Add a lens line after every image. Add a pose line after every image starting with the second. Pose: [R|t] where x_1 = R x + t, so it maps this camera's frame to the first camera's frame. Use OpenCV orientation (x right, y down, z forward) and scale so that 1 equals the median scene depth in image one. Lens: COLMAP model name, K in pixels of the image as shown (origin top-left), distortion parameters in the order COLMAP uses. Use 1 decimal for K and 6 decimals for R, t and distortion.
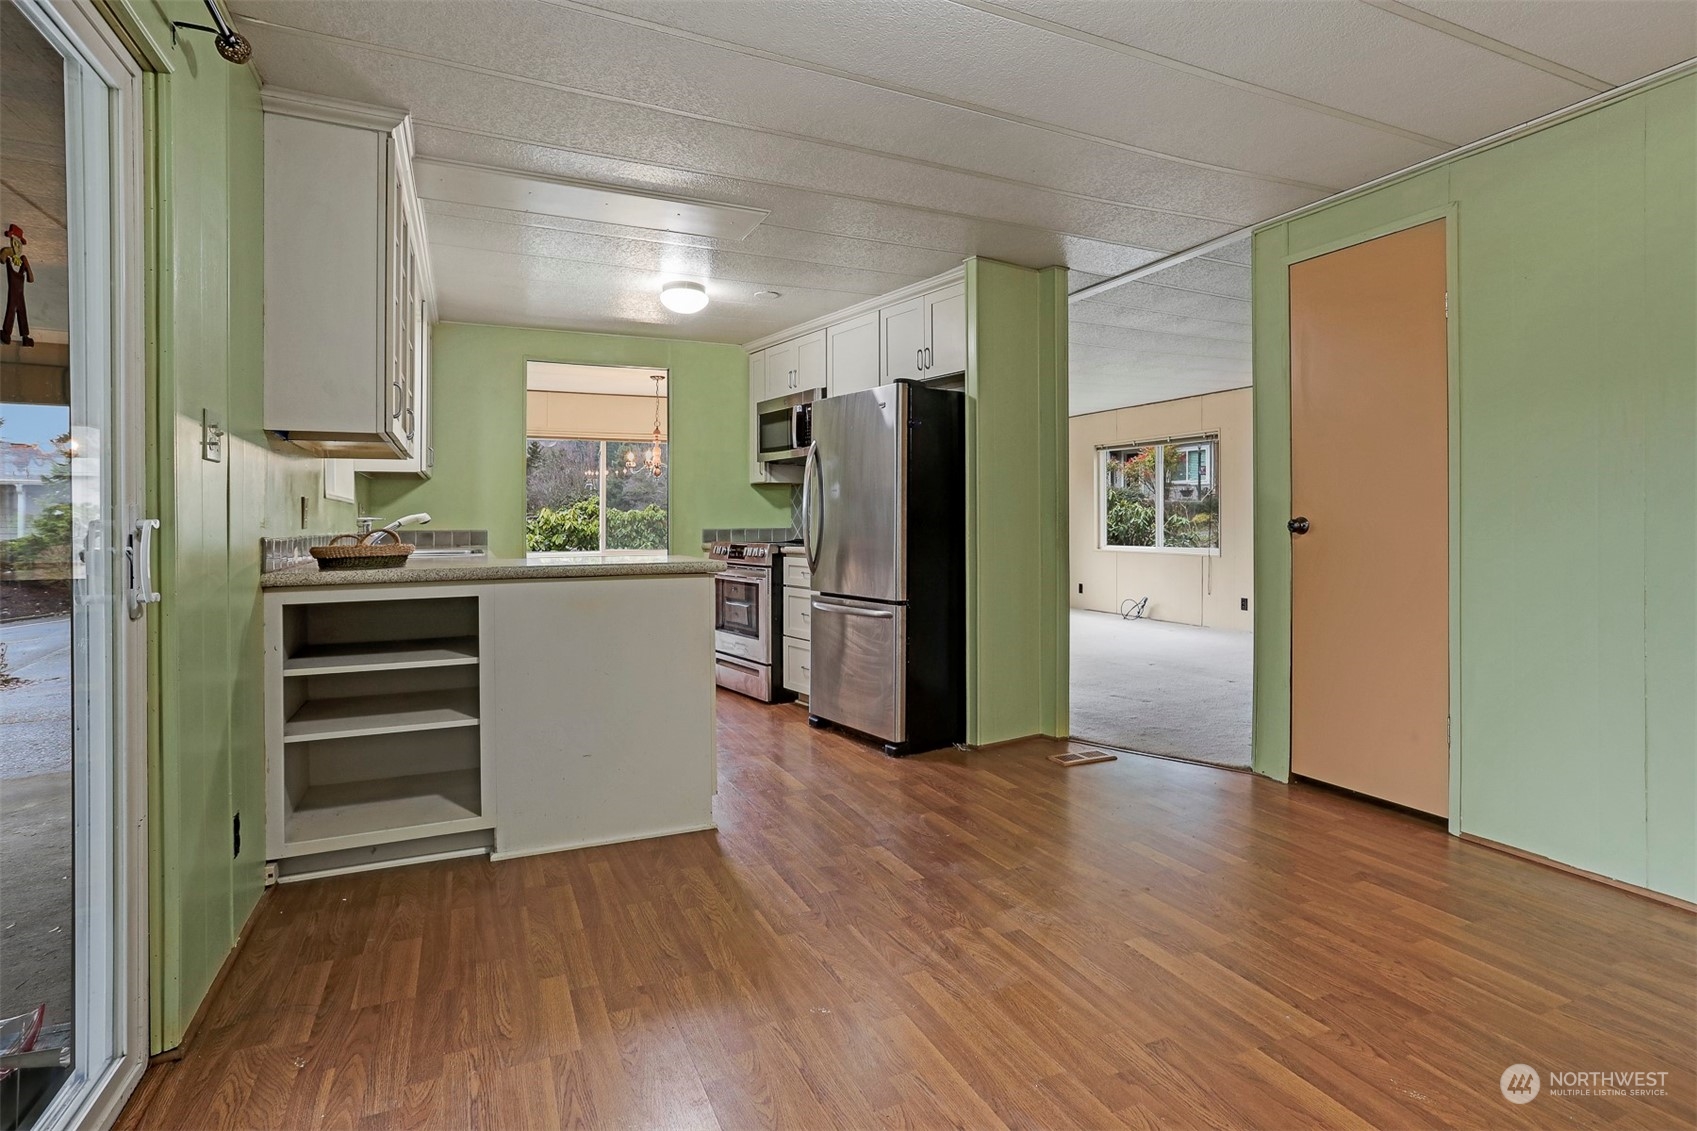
lens RADIAL K [[870.1, 0, 870.3], [0, 870.1, 520.2], [0, 0, 1]] dist [-0.050142, 0.035106]
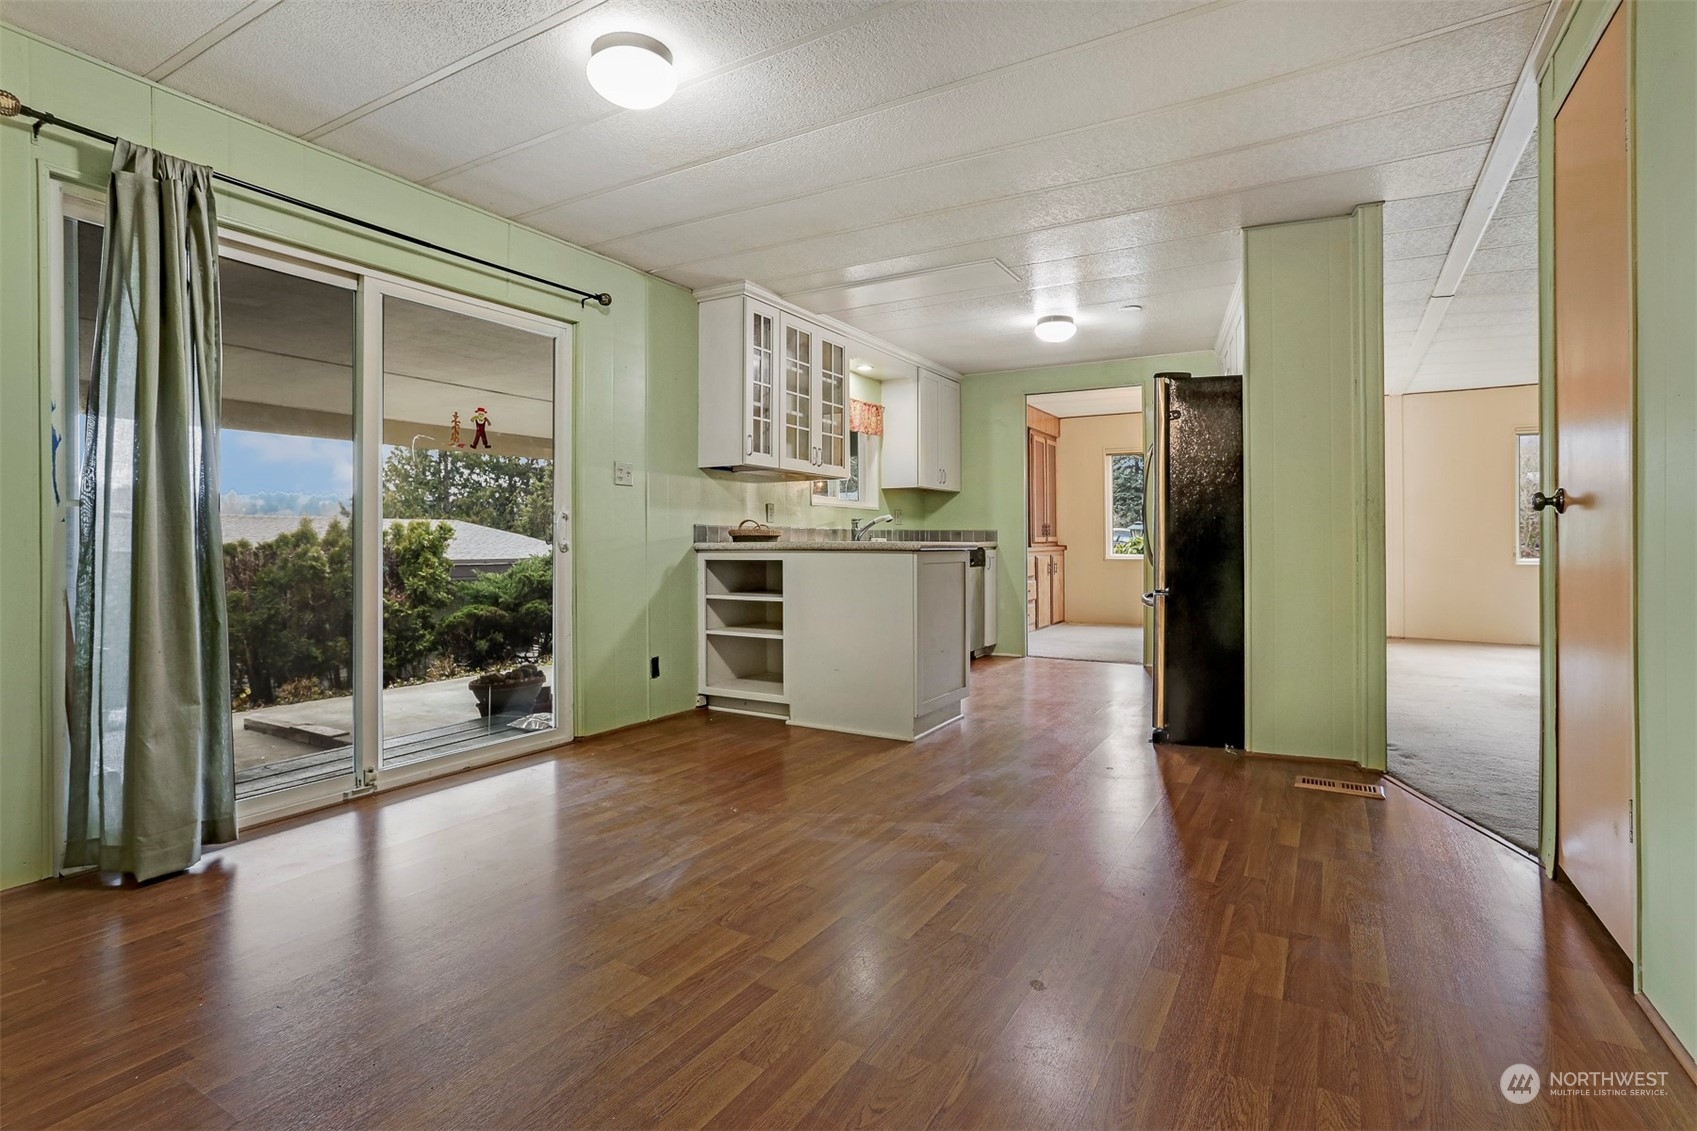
lens RADIAL K [[832.7, 0, 841.7], [0, 832.7, 541.5], [0, 0, 1]] dist [-0.055359, 0.028368]
pose [[0.553916, 0.005387, -0.832555, 0.551045], [-0.000626, 0.999981, 0.006054, 0.025798], [0.832573, -0.002832, 0.553909, 0.129988]]
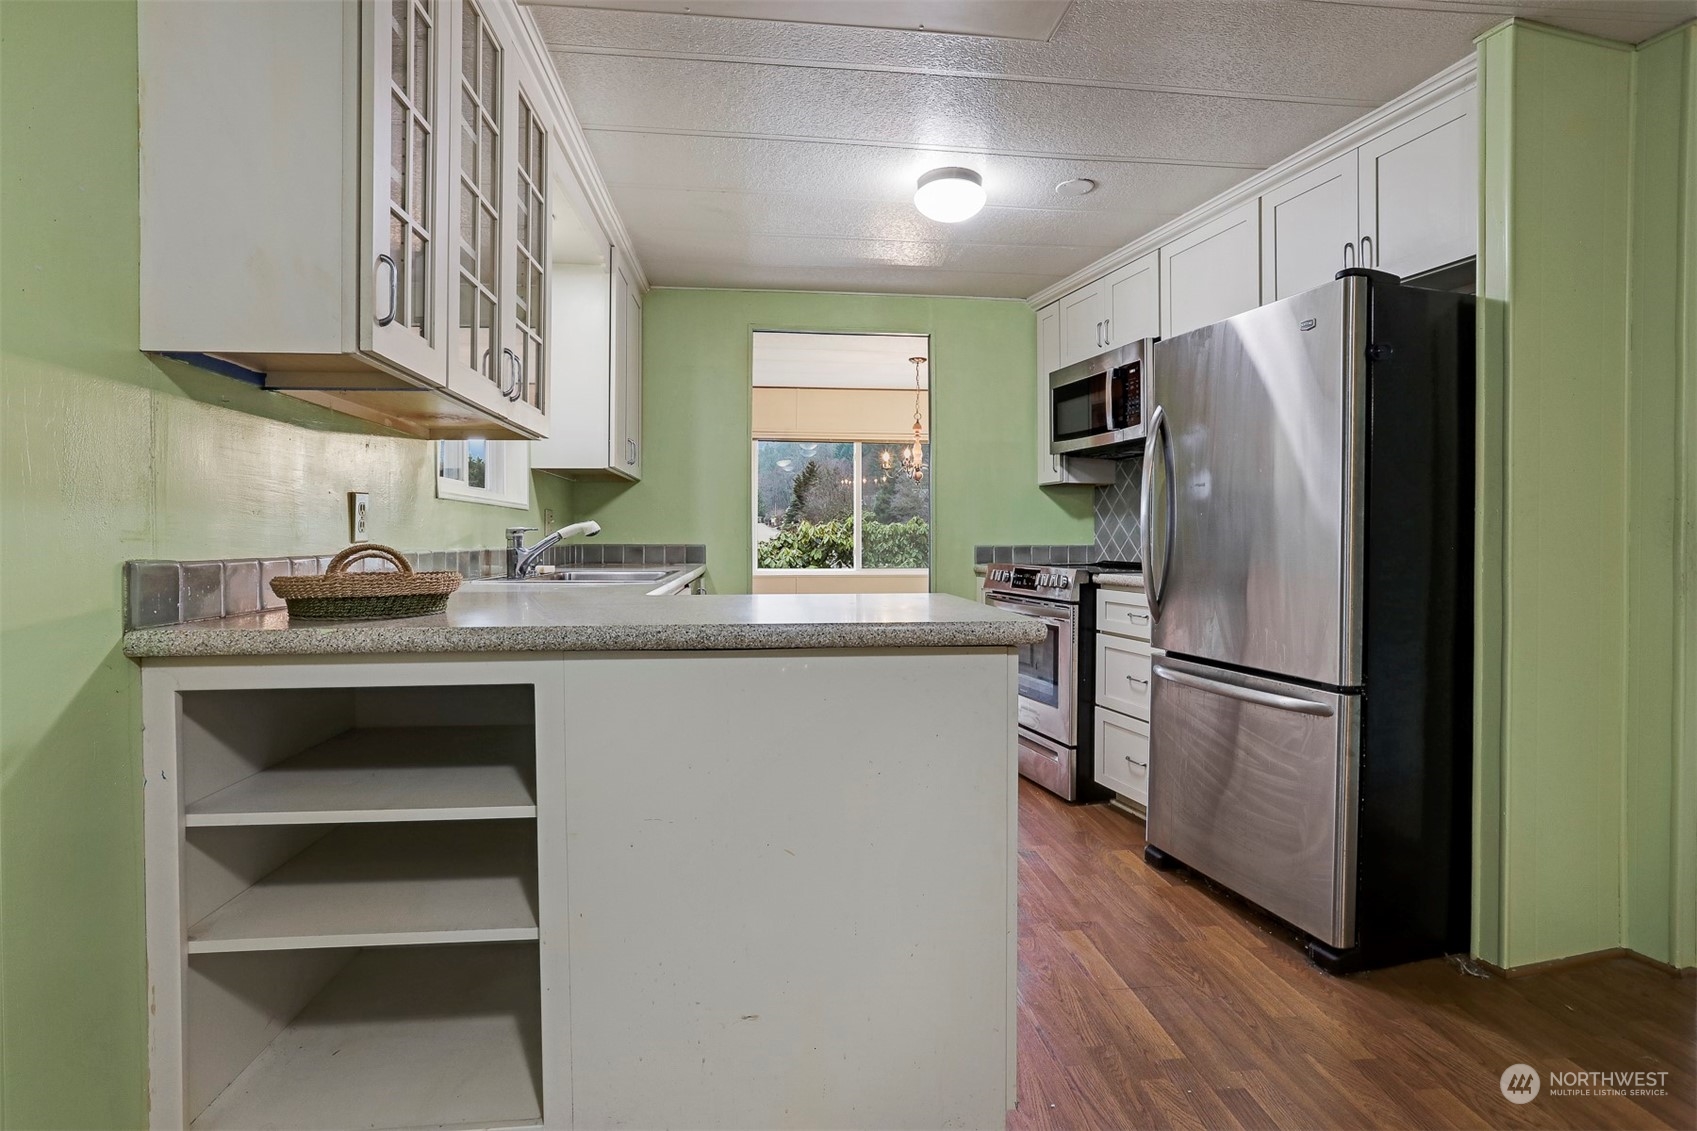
lens RADIAL K [[832.7, 0, 841.7], [0, 832.7, 541.5], [0, 0, 1]] dist [-0.055359, 0.028368]
pose [[0.943023, 0.007470, -0.332643, -0.081550], [-0.004853, 0.999950, 0.008698, 0.001248], [0.332692, -0.006588, 0.943013, 0.369506]]
